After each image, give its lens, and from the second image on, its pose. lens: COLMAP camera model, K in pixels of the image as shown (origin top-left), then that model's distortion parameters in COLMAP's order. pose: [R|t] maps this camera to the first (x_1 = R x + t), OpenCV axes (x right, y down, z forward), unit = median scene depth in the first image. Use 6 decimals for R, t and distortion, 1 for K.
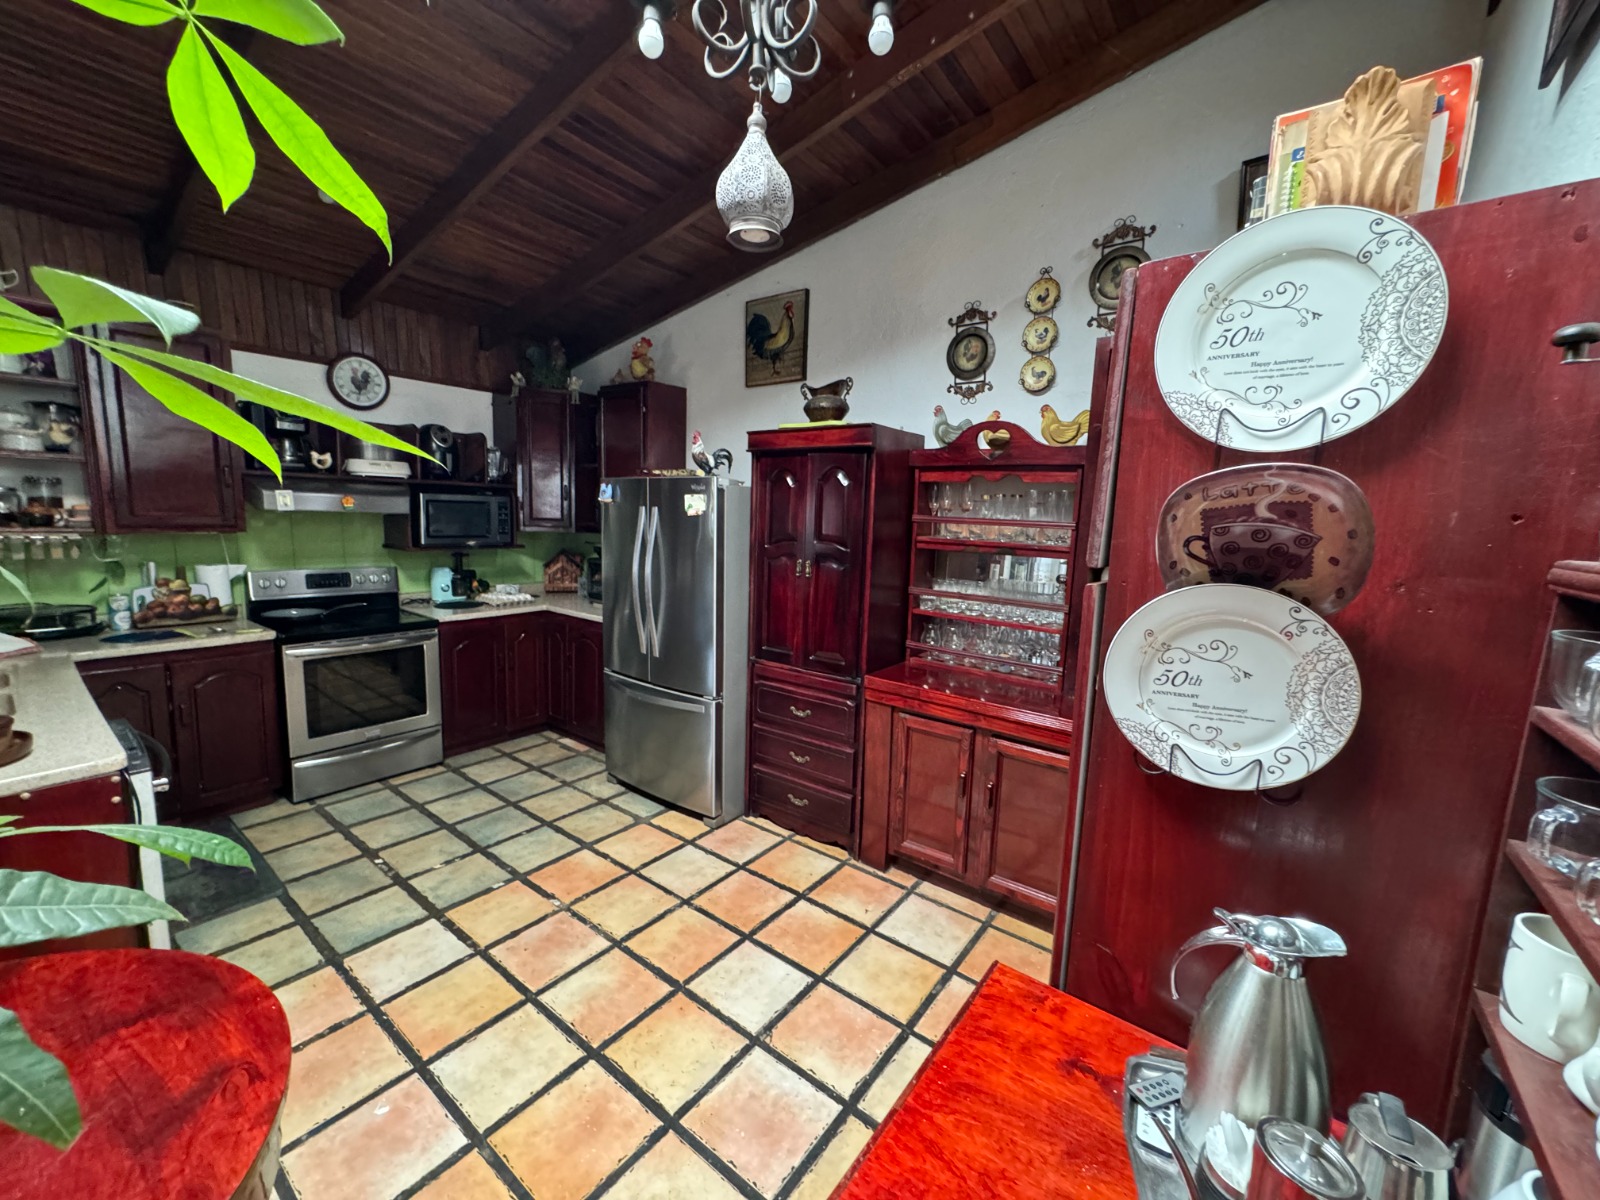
lens RADIAL K [[636.9, 0, 798.2], [0, 636.9, 599.8], [0, 0, 1]] dist [-0.001808, -0.000350]
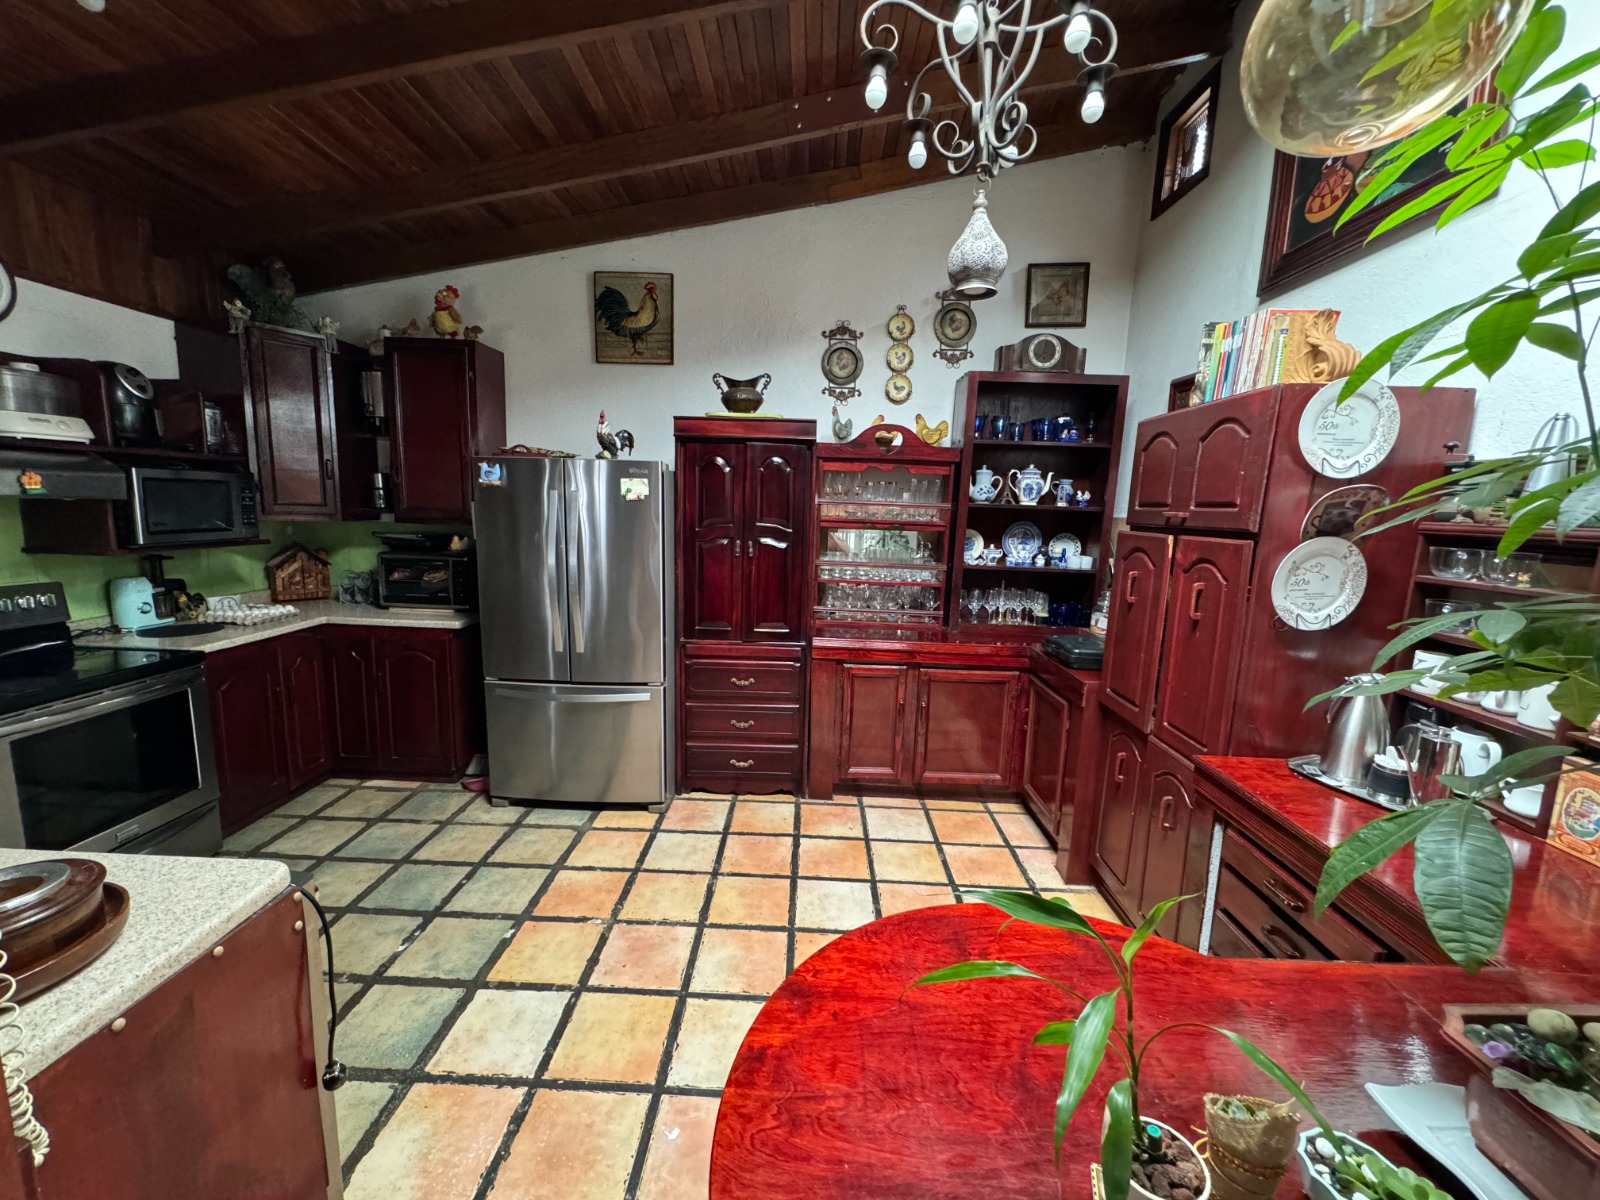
lens RADIAL K [[636.9, 0, 797.4], [0, 636.9, 599.8], [0, 0, 1]] dist [-0.001808, -0.000350]
pose [[0.810076, -0.097574, 0.578148, -0.530192], [0.076798, 0.995218, 0.060357, -0.020394], [-0.581273, -0.004493, 0.813696, 0.064470]]
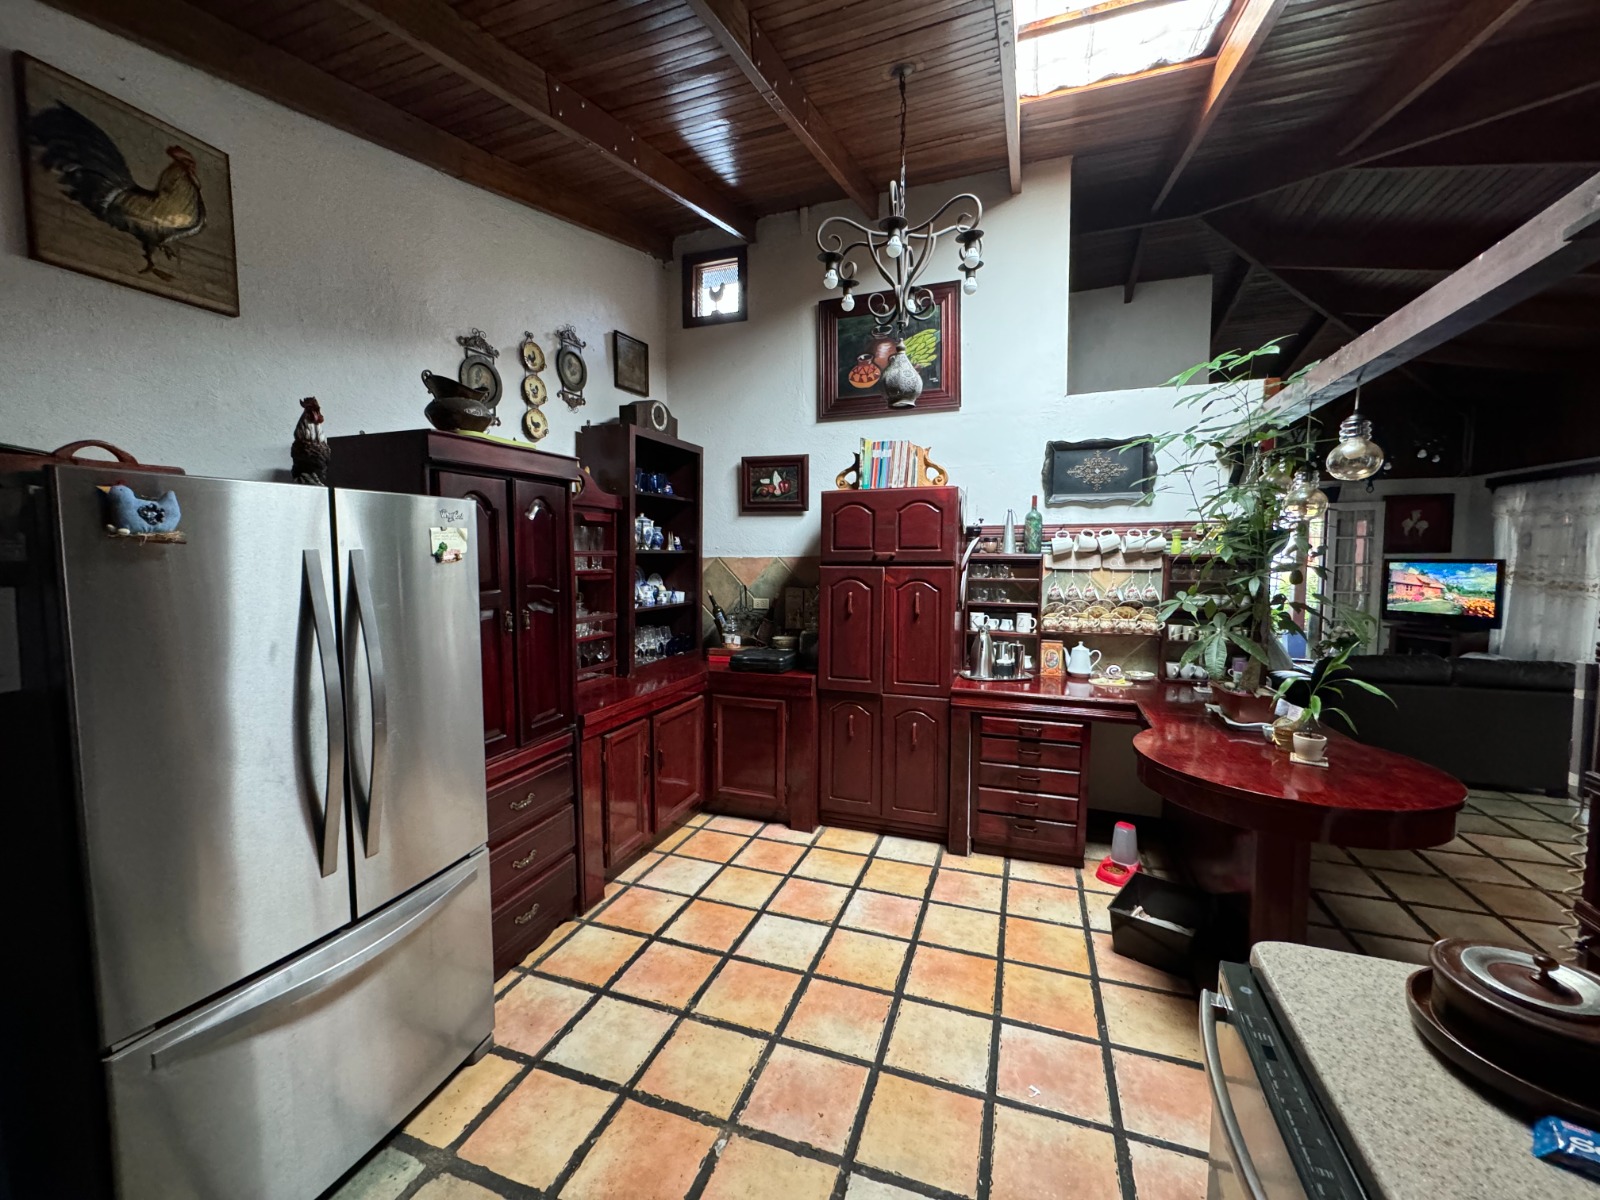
lens RADIAL K [[636.9, 0, 799.7], [0, 636.9, 599.4], [0, 0, 1]] dist [-0.001808, -0.000350]
pose [[-0.300651, -0.104972, 0.947940, -0.815461], [0.122041, 0.981519, 0.147397, -0.143406], [-0.945894, 0.160003, -0.282284, 0.851837]]
